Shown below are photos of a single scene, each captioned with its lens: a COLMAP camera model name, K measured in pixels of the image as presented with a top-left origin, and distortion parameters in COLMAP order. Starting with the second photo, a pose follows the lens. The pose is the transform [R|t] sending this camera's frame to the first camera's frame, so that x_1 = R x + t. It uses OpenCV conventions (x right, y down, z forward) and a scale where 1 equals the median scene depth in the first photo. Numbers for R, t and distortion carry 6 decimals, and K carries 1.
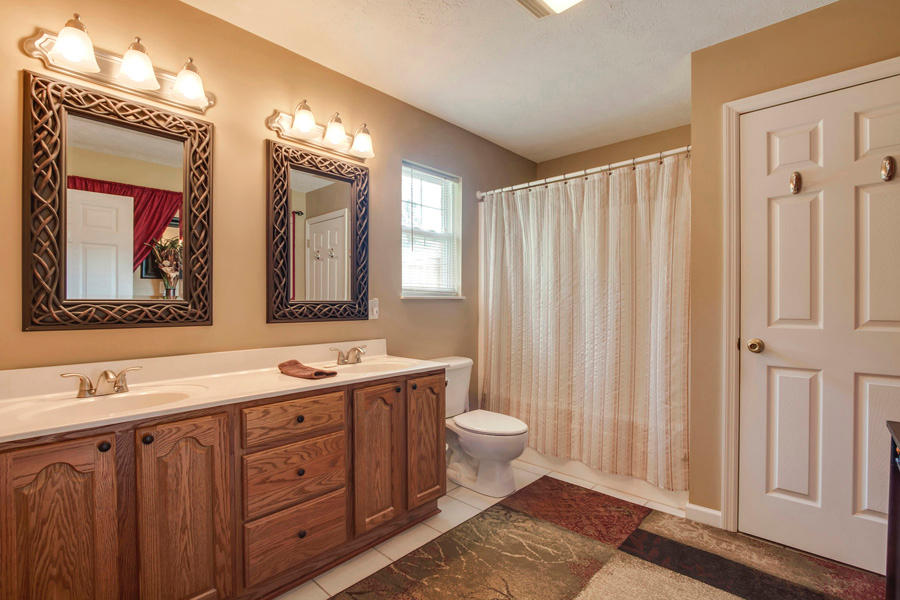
lens RADIAL K [[415.5, 0, 444.9], [0, 415.5, 306.5], [0, 0, 1]] dist [-0.022534, 0.003362]
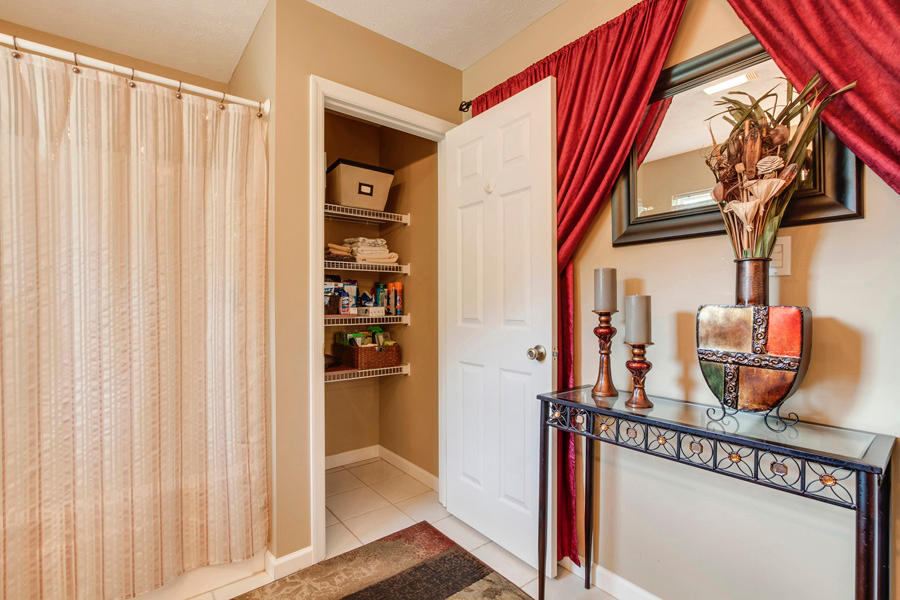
lens RADIAL K [[415.5, 0, 449.8], [0, 415.5, 305.8], [0, 0, 1]] dist [-0.022534, 0.003362]
pose [[0.138804, -0.006057, 0.990301, -0.137568], [0.009026, 0.999948, 0.004851, -0.006906], [-0.990279, 0.008265, 0.138851, 0.562532]]
